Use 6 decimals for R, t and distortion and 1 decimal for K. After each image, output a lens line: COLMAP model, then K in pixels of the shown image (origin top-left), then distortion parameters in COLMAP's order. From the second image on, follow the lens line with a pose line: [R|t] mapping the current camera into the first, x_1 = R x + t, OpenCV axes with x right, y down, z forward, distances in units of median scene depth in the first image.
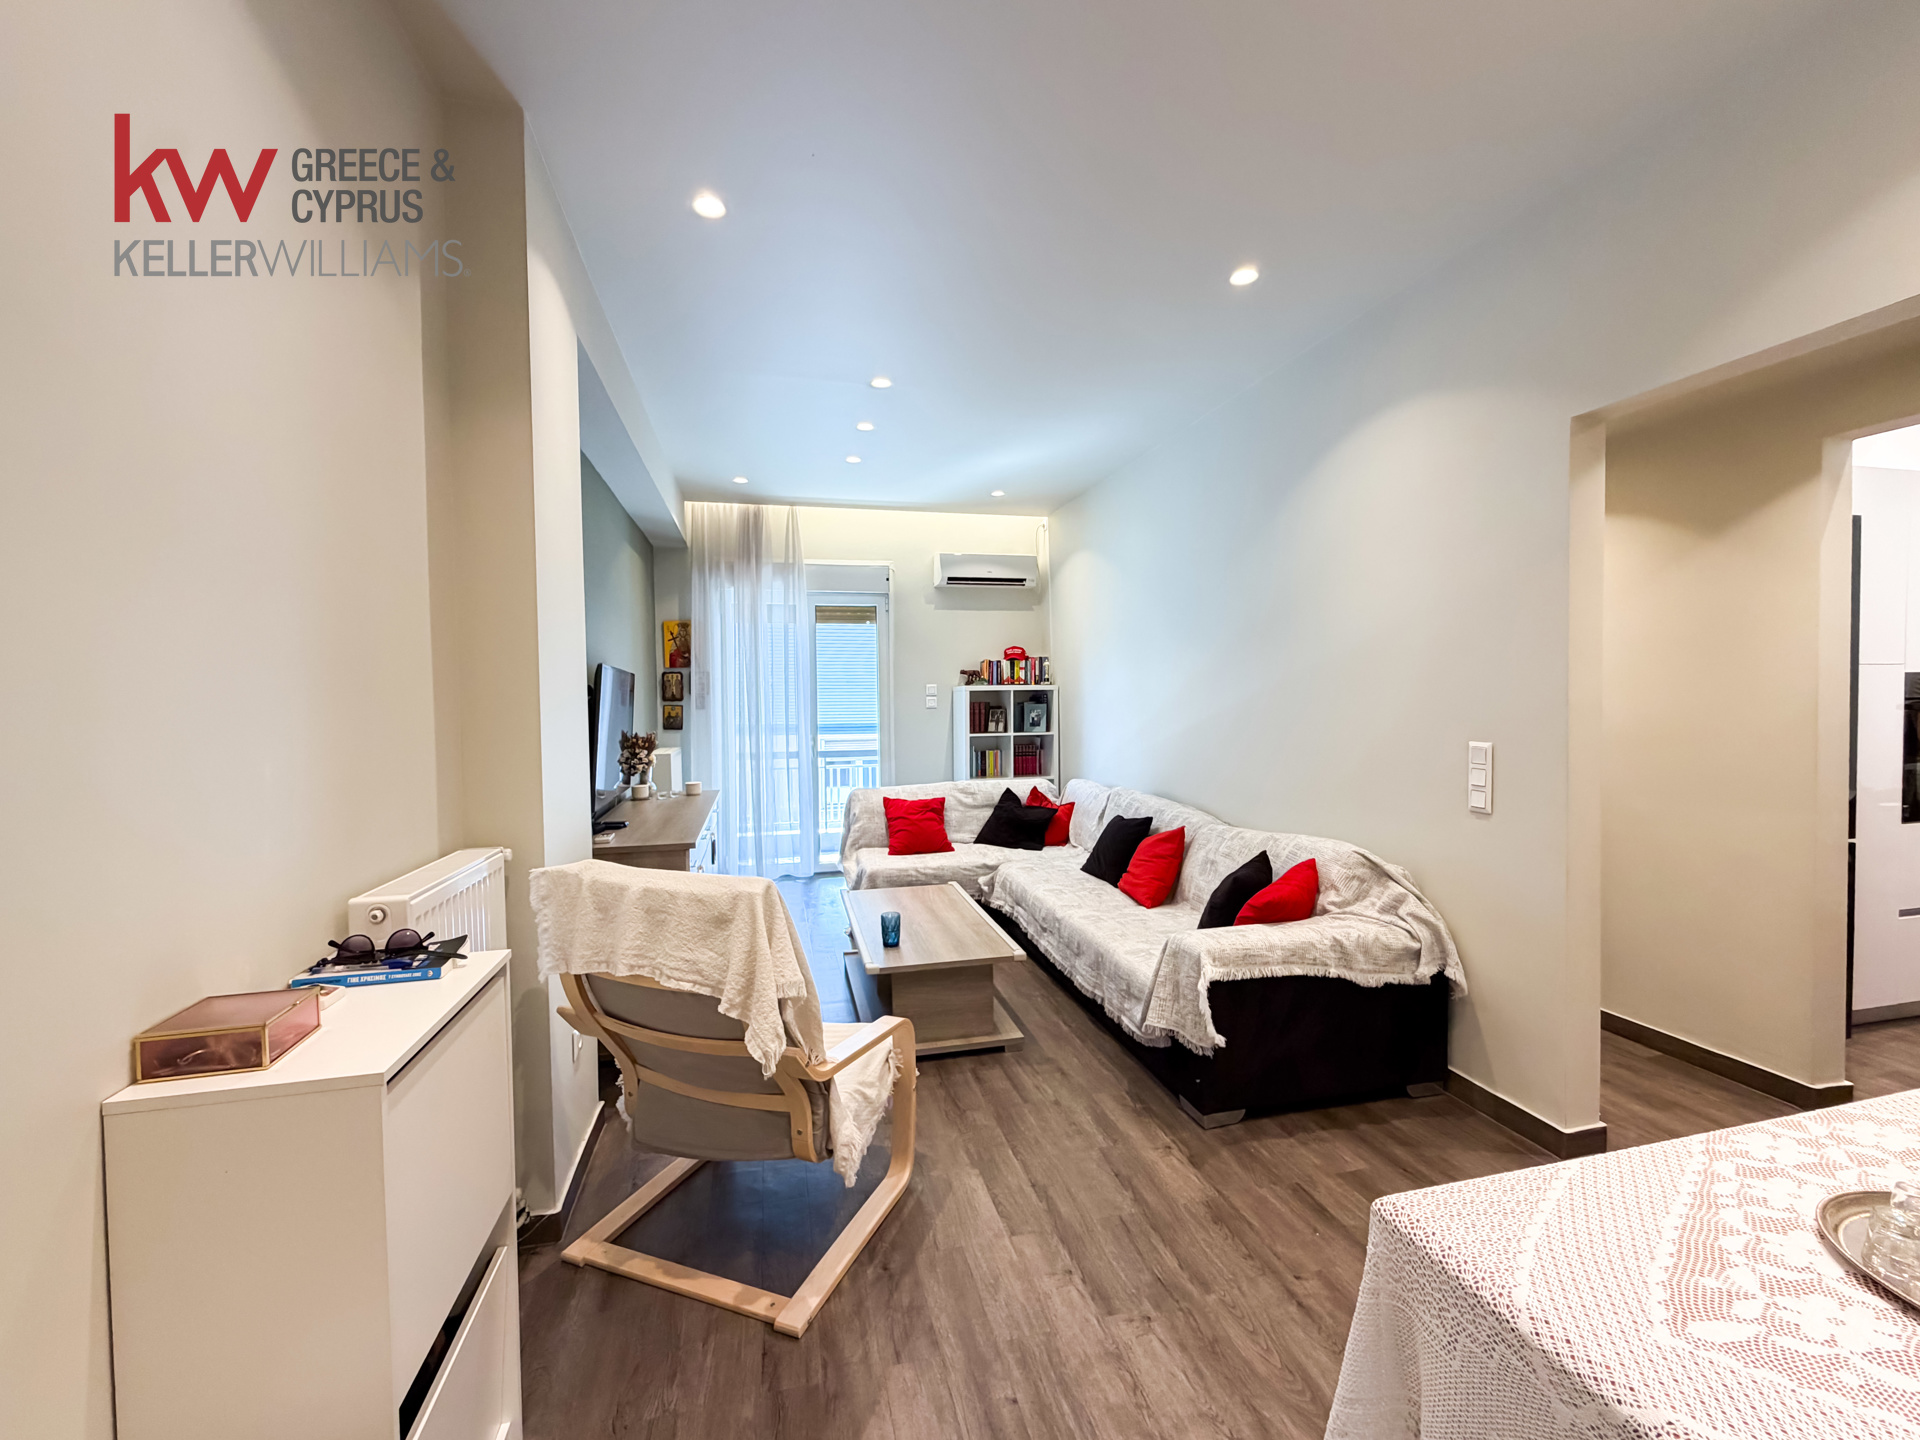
lens RADIAL K [[778.2, 0, 956.4], [0, 778.2, 720.6], [0, 0, 1]] dist [0.000169, 0.000101]
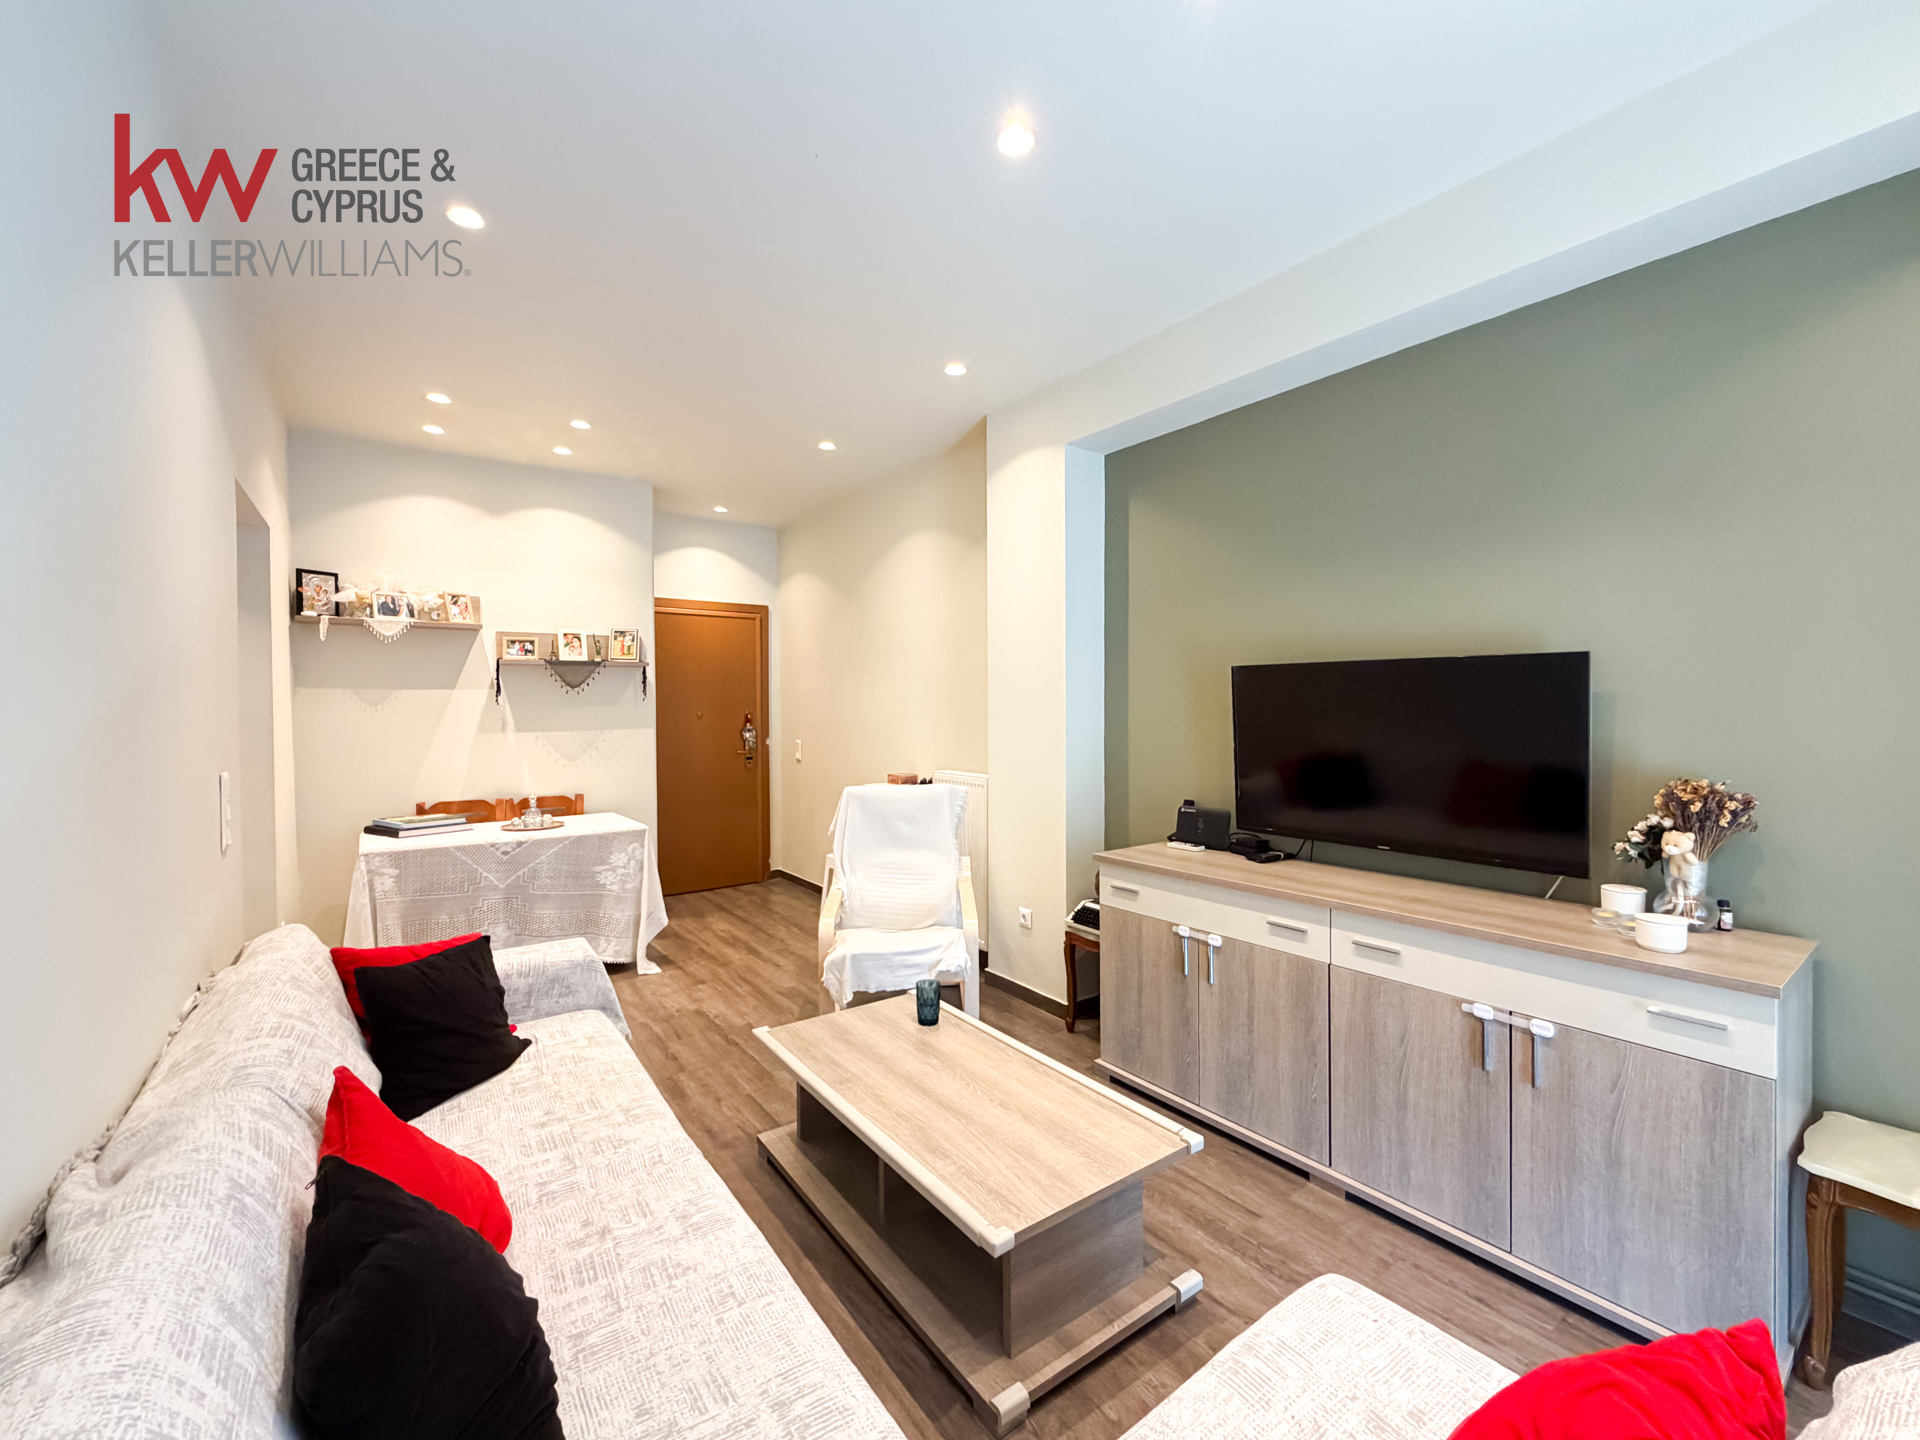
lens RADIAL K [[778.2, 0, 956.4], [0, 778.2, 720.6], [0, 0, 1]] dist [0.000169, 0.000101]
pose [[-0.920557, 0.024186, -0.389859, 0.104251], [0.006581, 0.998900, 0.046428, -0.030006], [0.390553, 0.040174, -0.919703, 0.938681]]
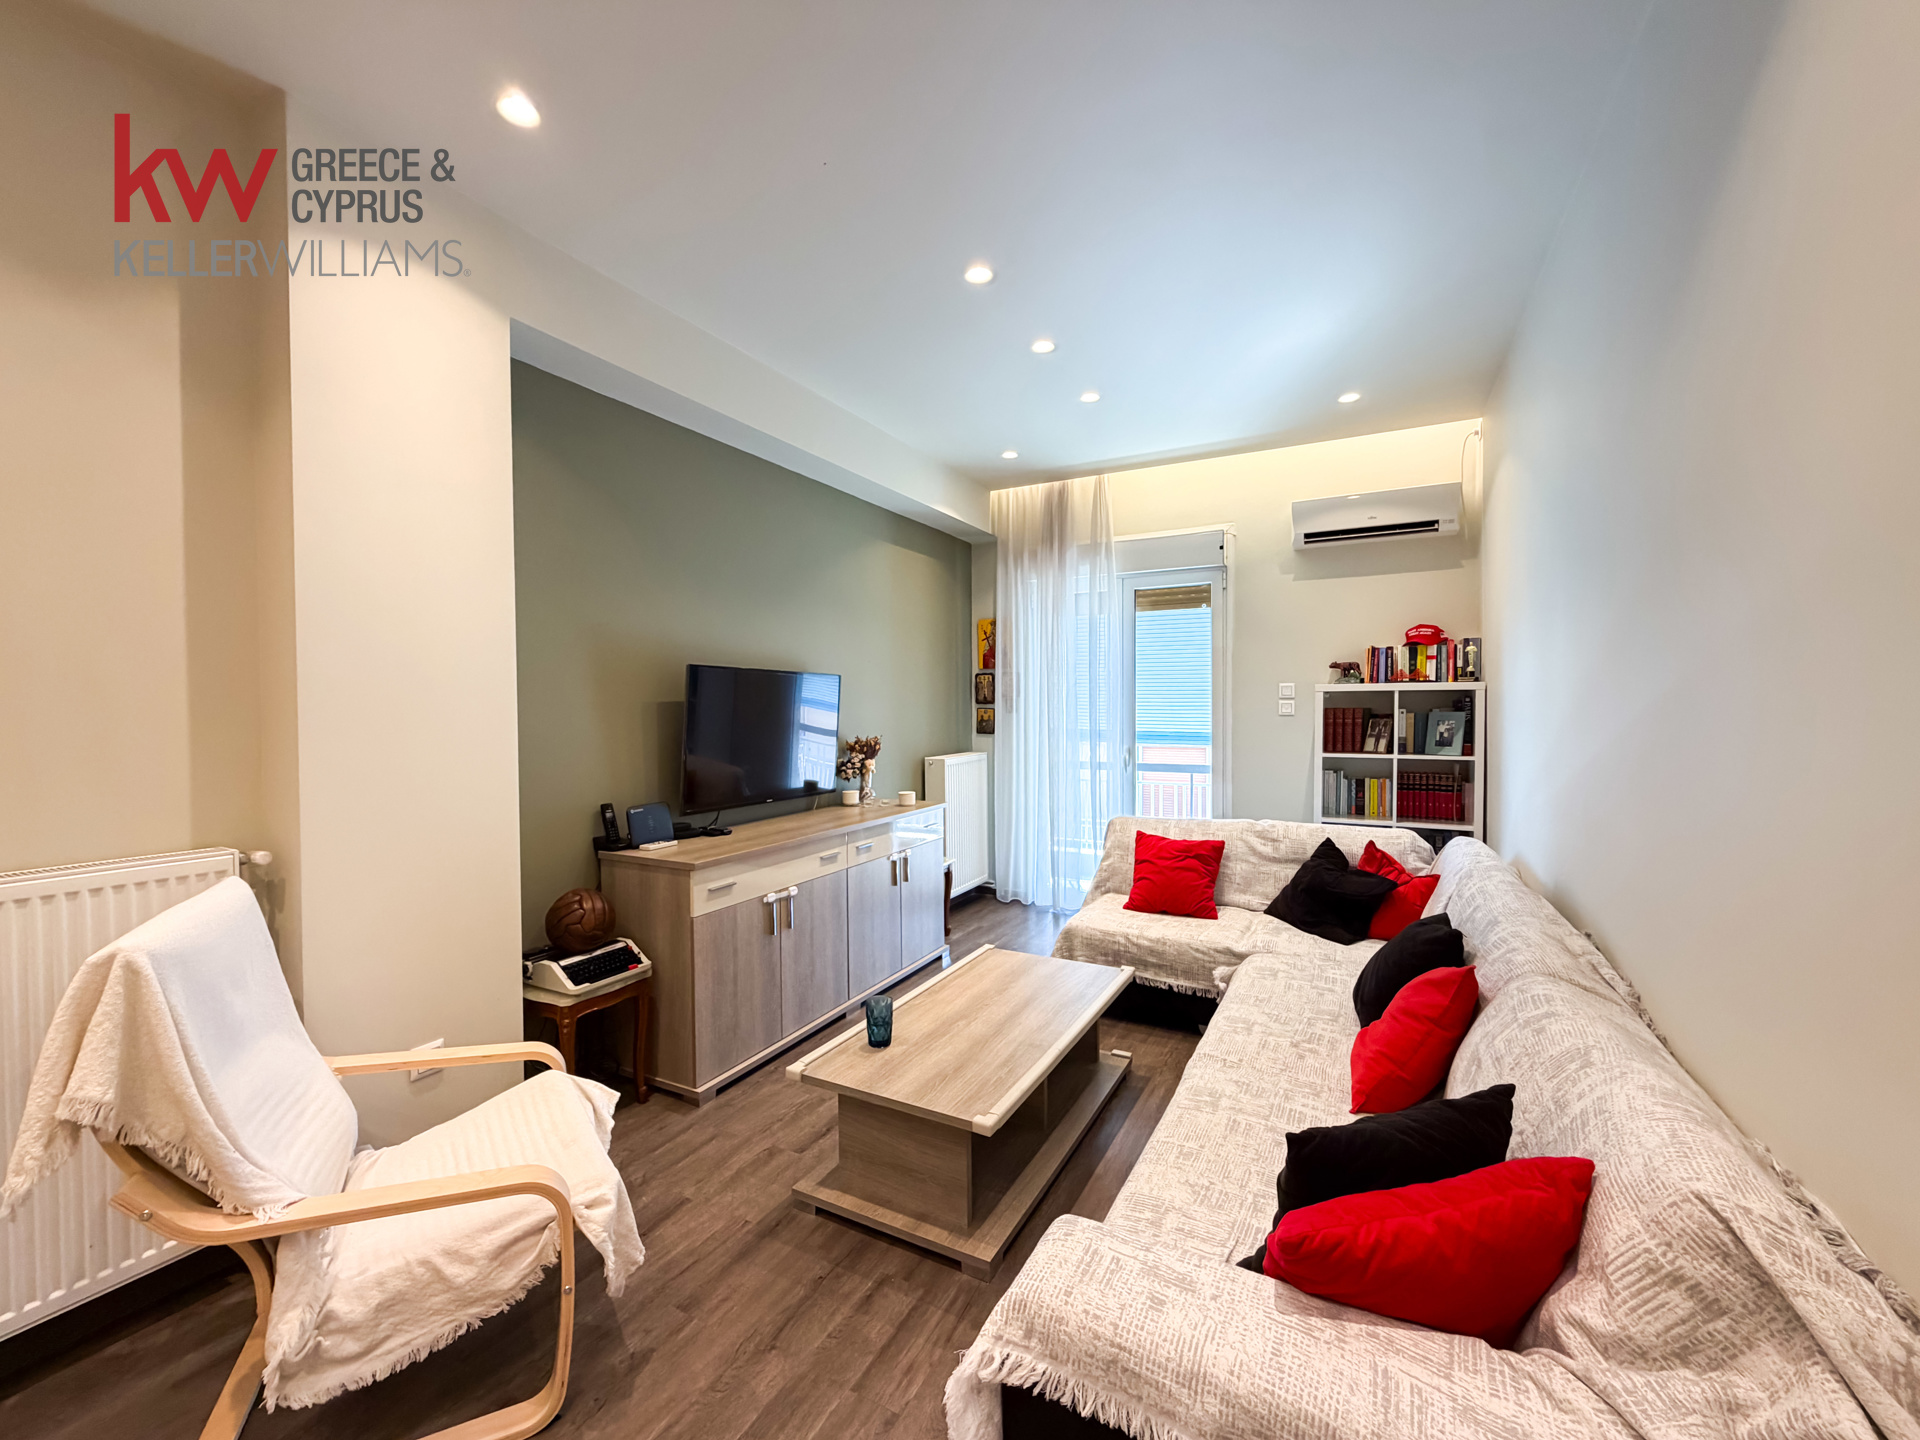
lens RADIAL K [[768.1, 0, 960.0], [0, 768.1, 720.0], [0, 0, 1]] dist [-0.000810, 0.000063]
pose [[0.751062, 0.020046, -0.659928, 0.236330], [-0.023385, 0.999719, 0.003754, -0.008080], [0.659818, 0.012613, 0.751320, 0.276409]]
